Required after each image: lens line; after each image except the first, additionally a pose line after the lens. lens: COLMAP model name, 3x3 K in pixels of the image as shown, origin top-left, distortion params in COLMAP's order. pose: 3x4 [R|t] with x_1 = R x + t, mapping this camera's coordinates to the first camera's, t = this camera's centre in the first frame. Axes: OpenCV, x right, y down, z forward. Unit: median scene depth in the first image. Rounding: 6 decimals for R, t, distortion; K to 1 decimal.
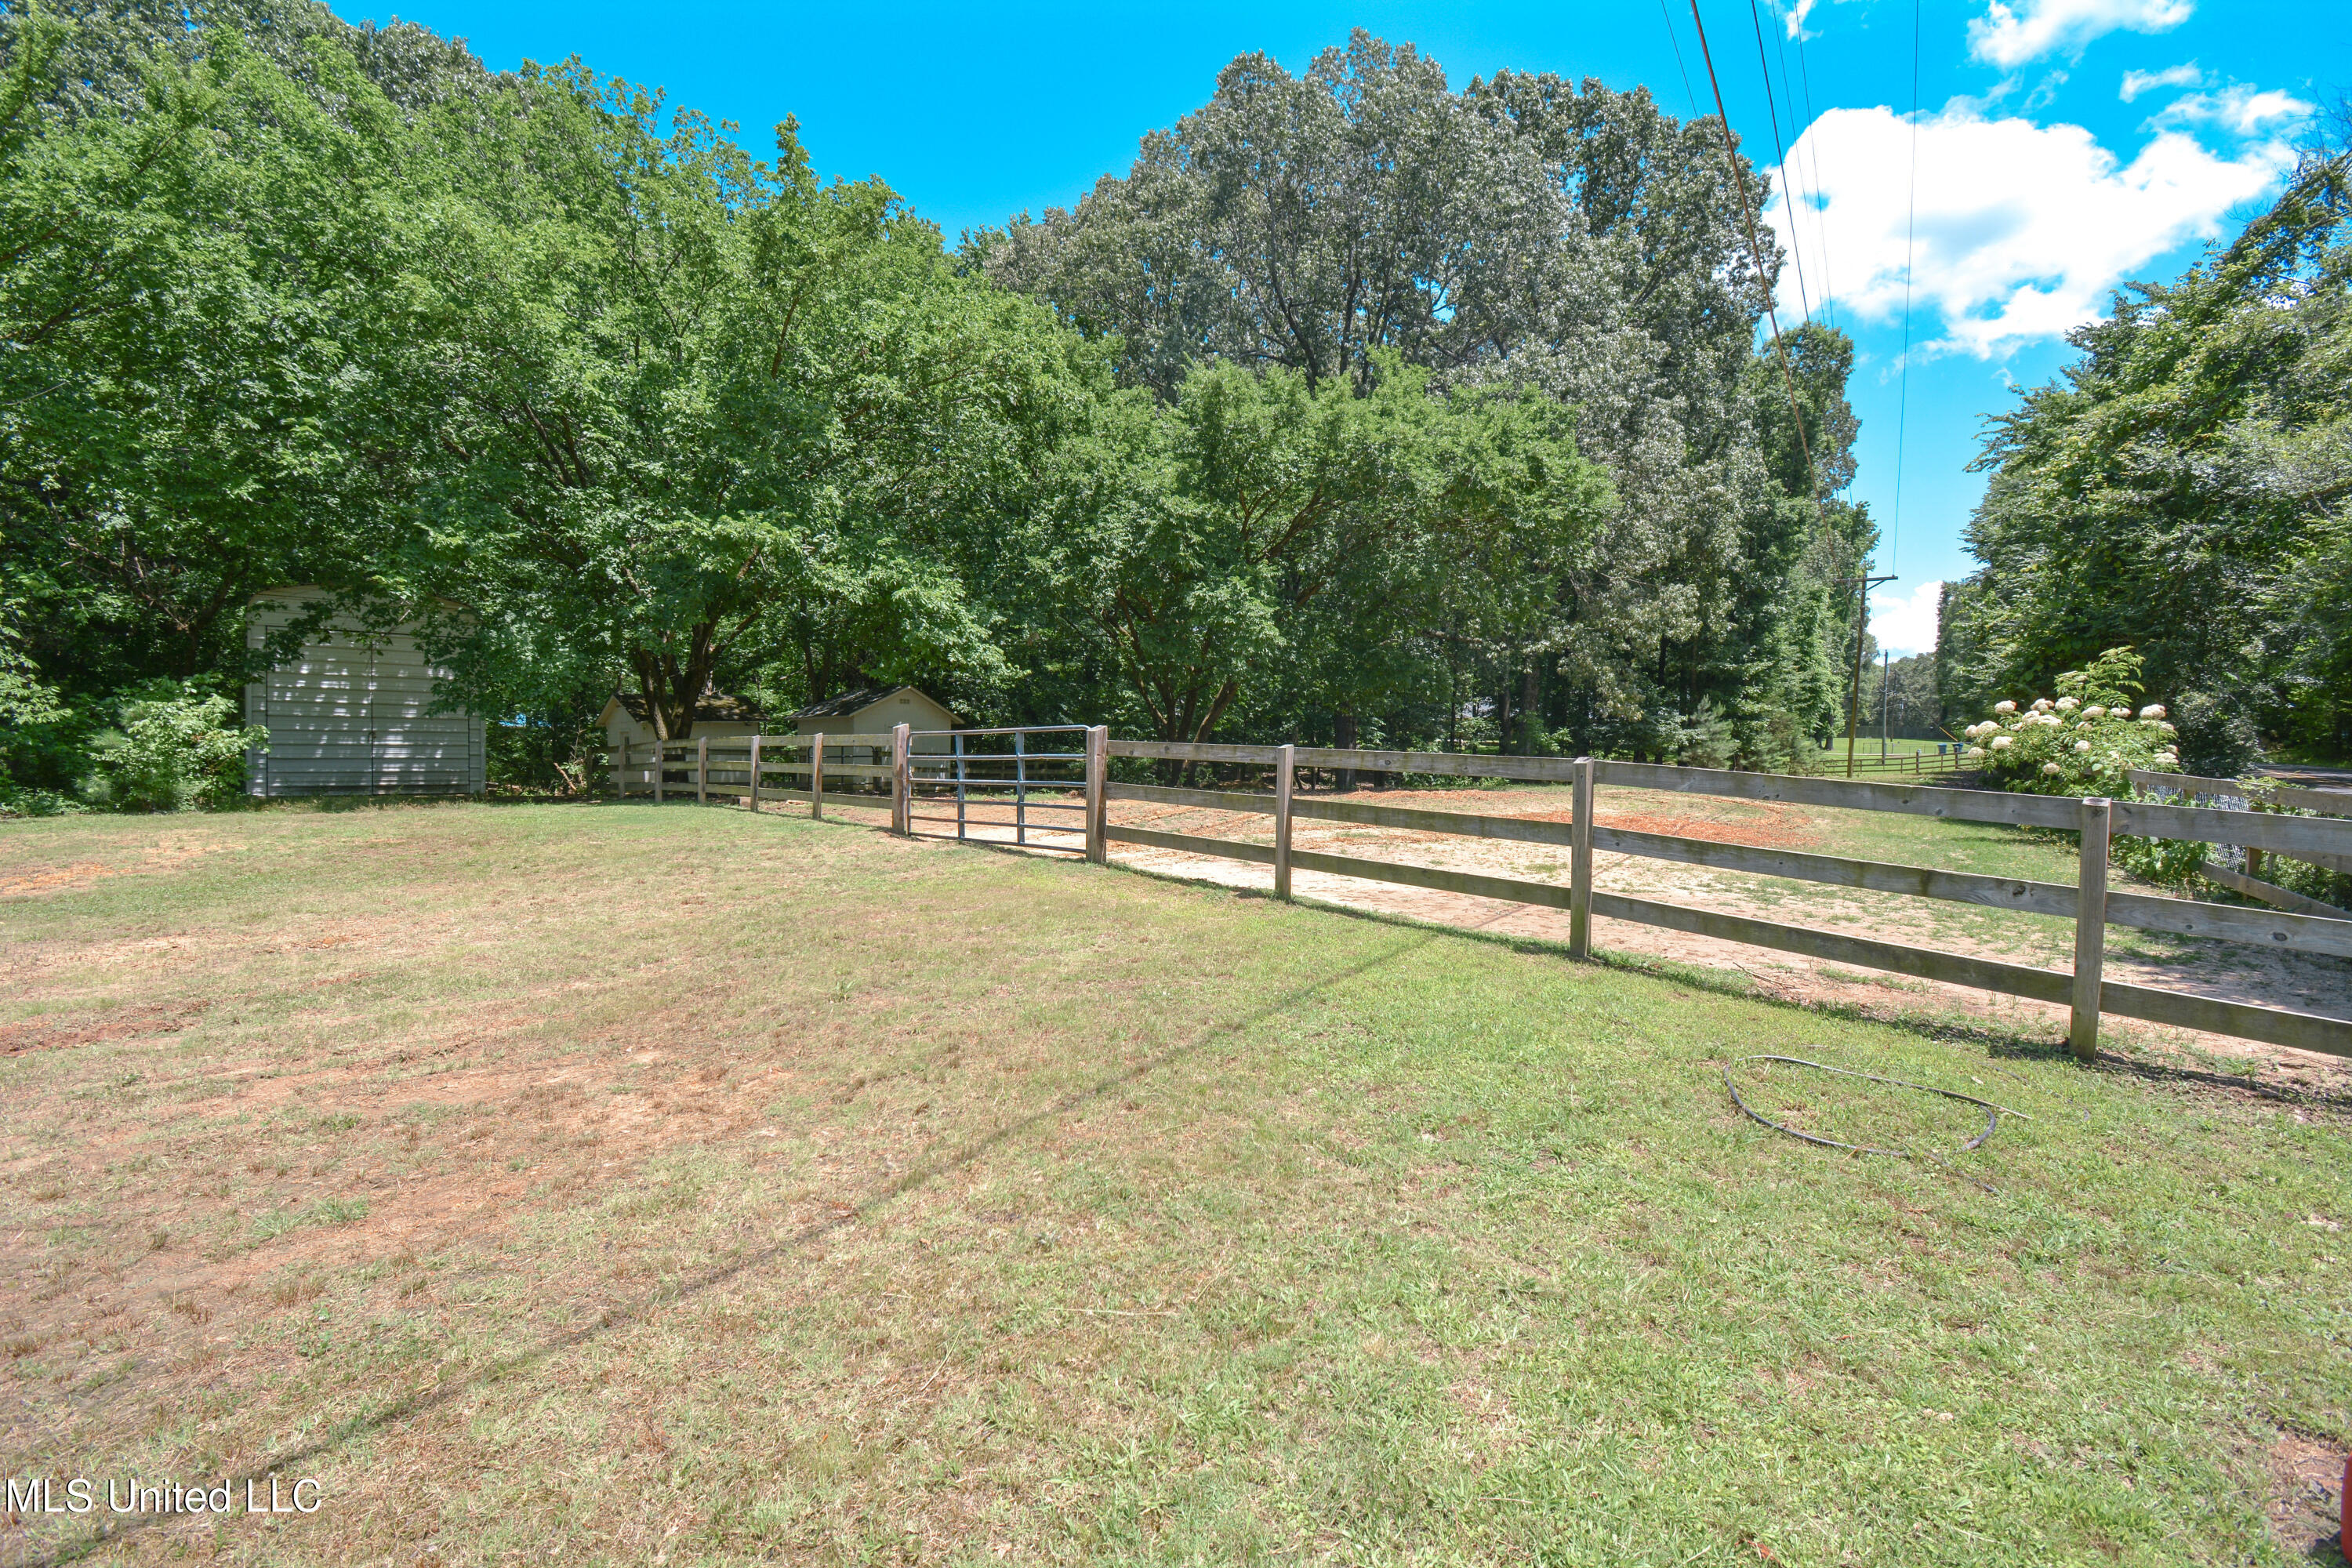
lens RADIAL K [[1045.9, 0, 1176.0], [0, 1045.9, 784.0], [0, 0, 1]] dist [0.044294, -0.040816]
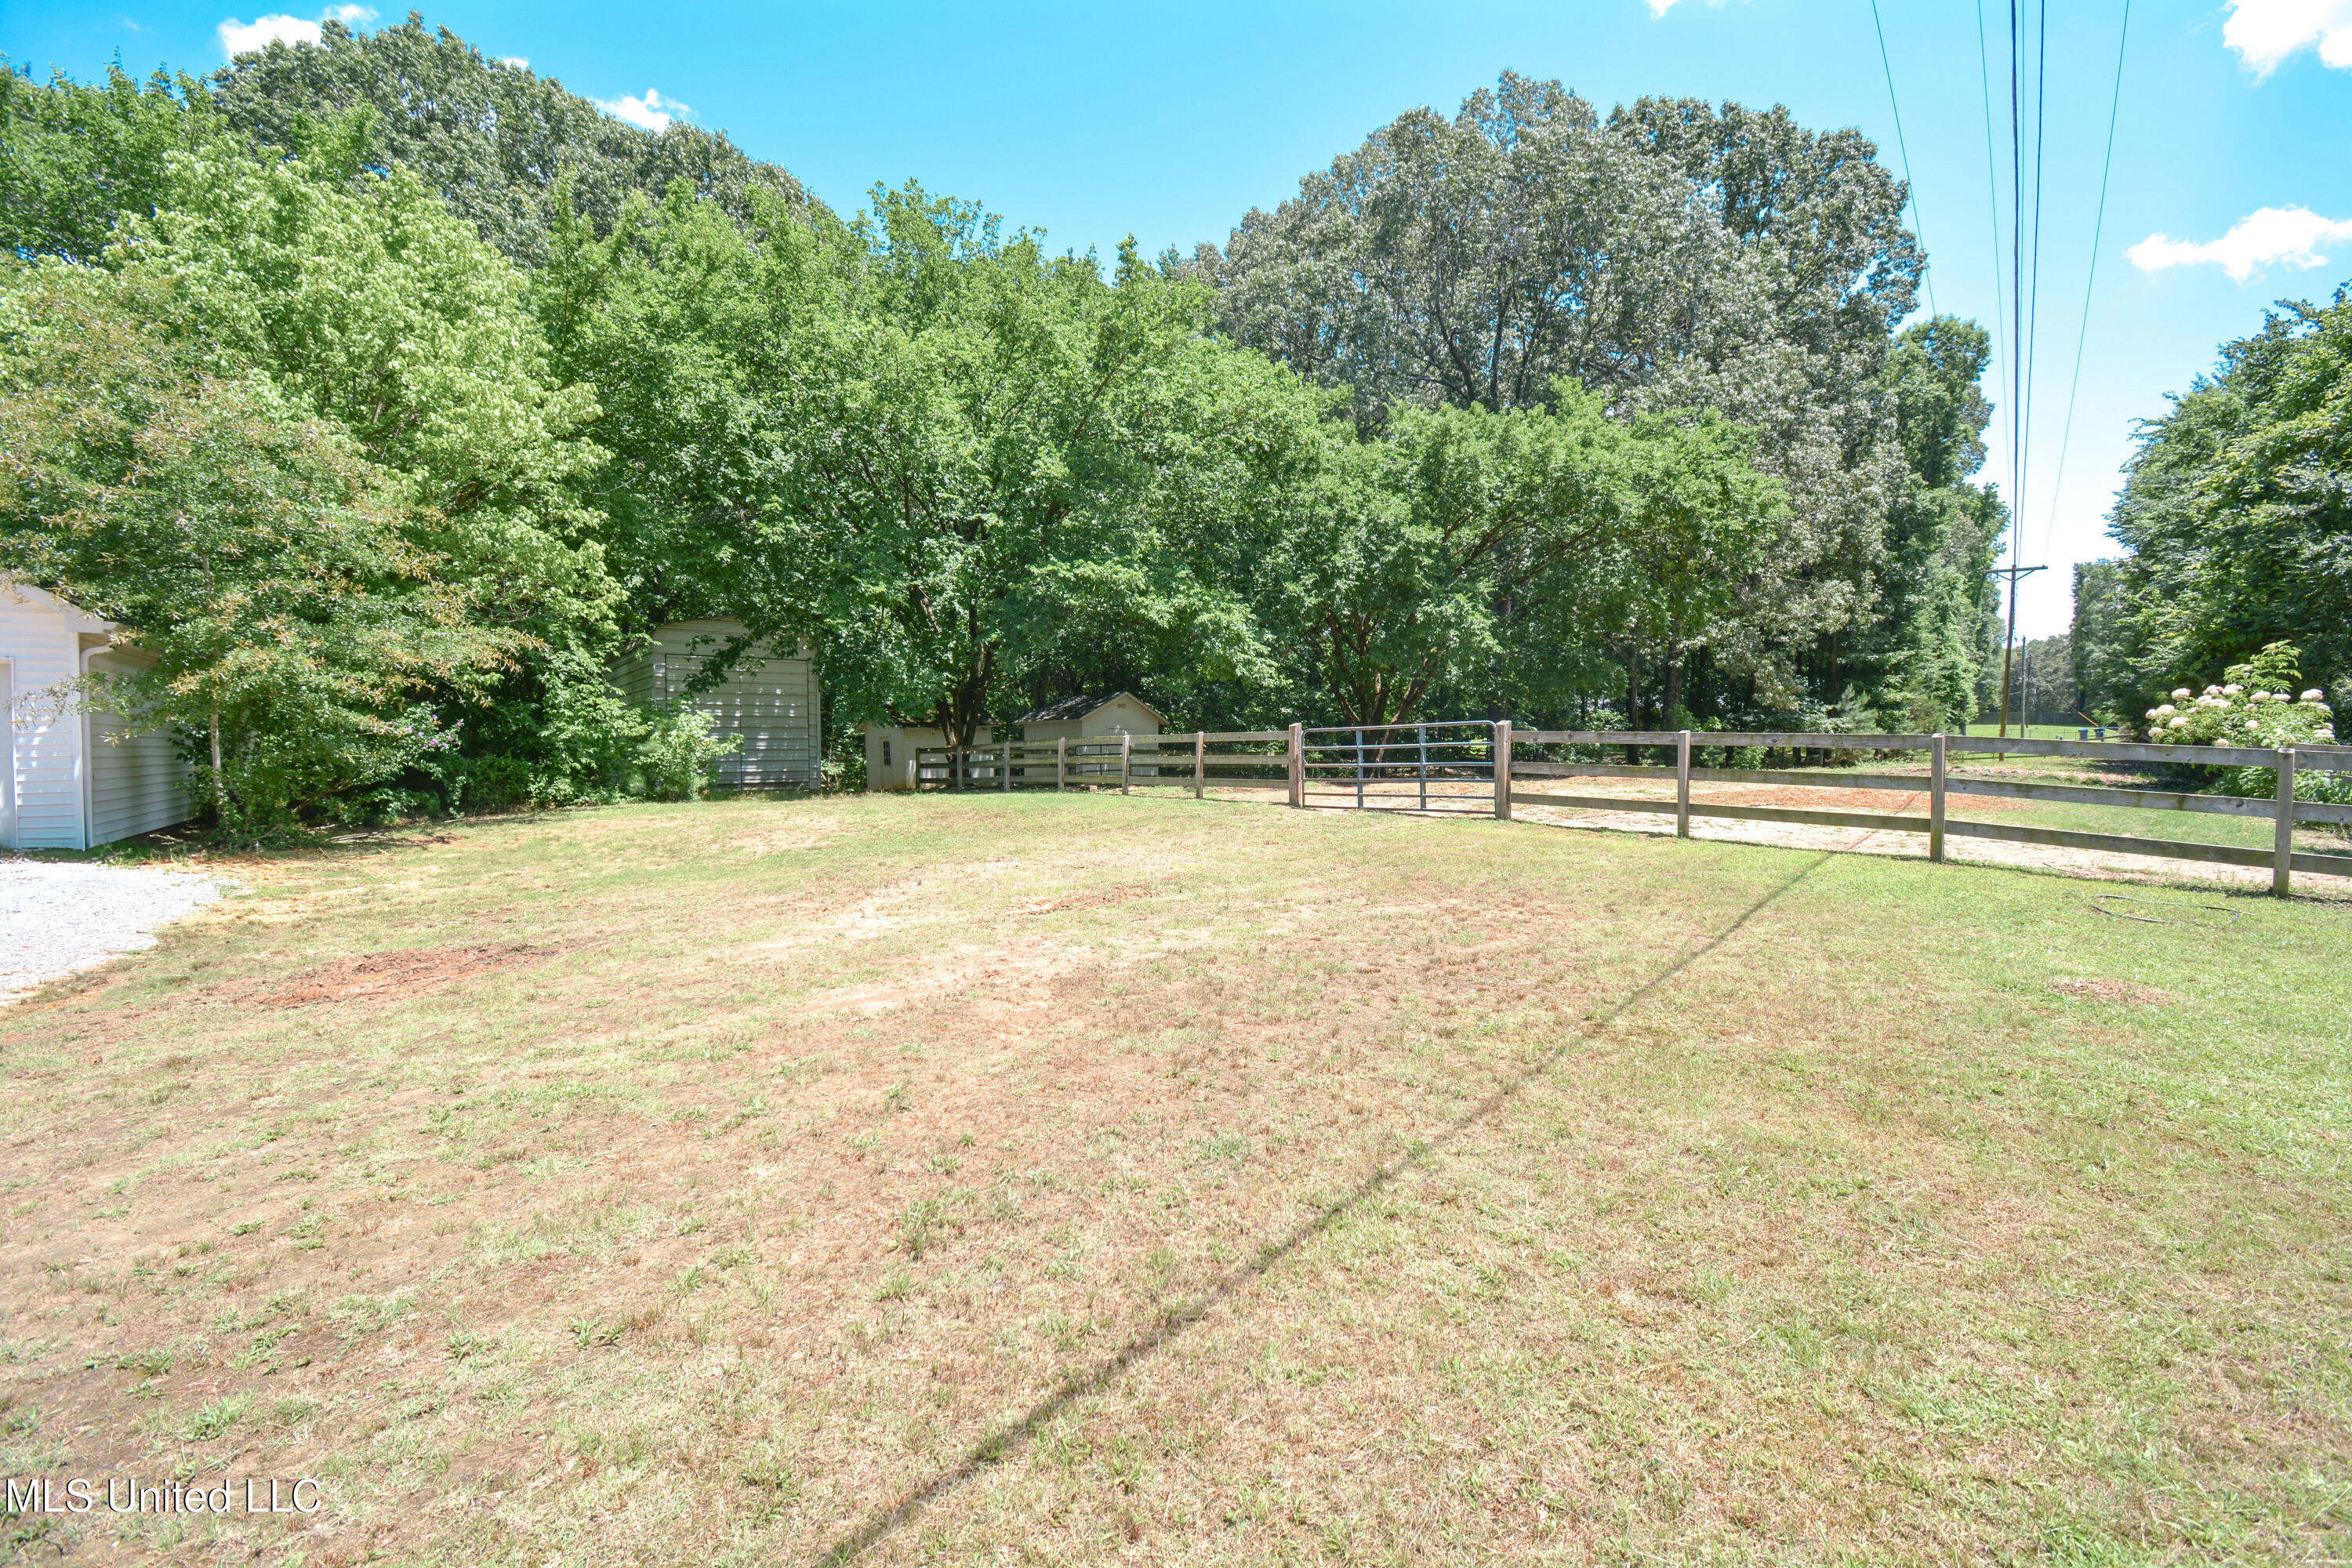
lens RADIAL K [[1057.8, 0, 1176.0], [0, 1057.8, 784.0], [0, 0, 1]] dist [0.029549, -0.027493]
pose [[0.997232, -0.014626, -0.072903, -0.151606], [0.014548, 0.999893, -0.001604, 0.008440], [0.072919, 0.000539, 0.997338, -0.159850]]
